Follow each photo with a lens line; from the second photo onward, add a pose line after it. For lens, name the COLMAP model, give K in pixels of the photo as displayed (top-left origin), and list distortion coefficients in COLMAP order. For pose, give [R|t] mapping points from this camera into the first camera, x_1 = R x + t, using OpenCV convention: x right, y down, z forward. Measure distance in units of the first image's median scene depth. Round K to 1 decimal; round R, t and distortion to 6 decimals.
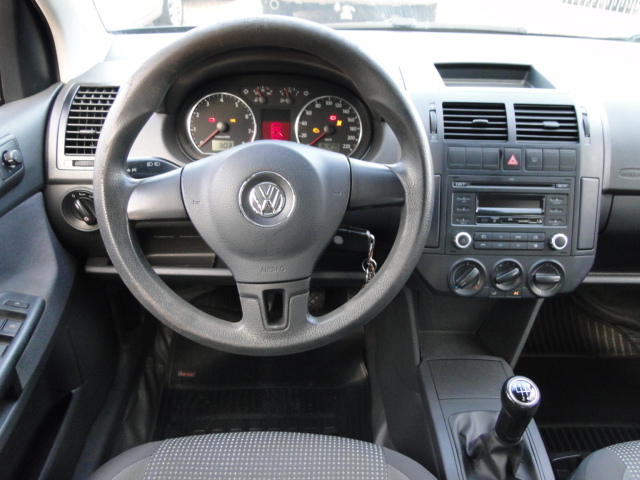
lens RADIAL K [[524.6, 0, 318.8], [0, 524.6, 241.7], [0, 0, 1]] dist [0.007849, 0.004766]
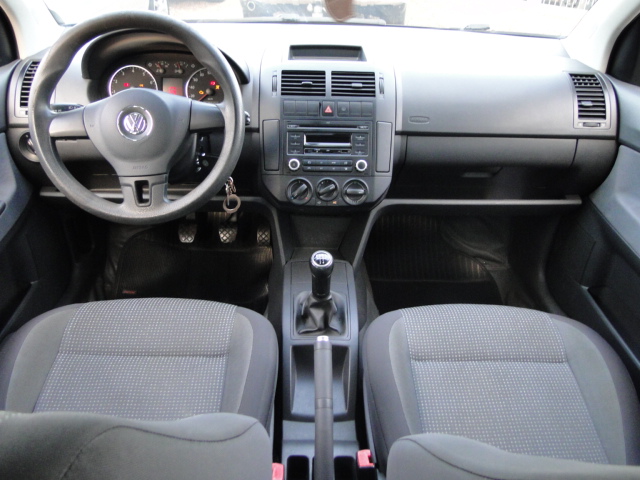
lens RADIAL K [[525.9, 0, 320.0], [0, 525.9, 240.0], [0, 0, 1]] dist [0.008579, -0.000866]
pose [[0.999983, -0.005245, -0.002562, 0.343622], [0.005231, 0.999973, -0.005203, 0.211213], [0.002589, 0.005189, 0.999983, -0.450105]]
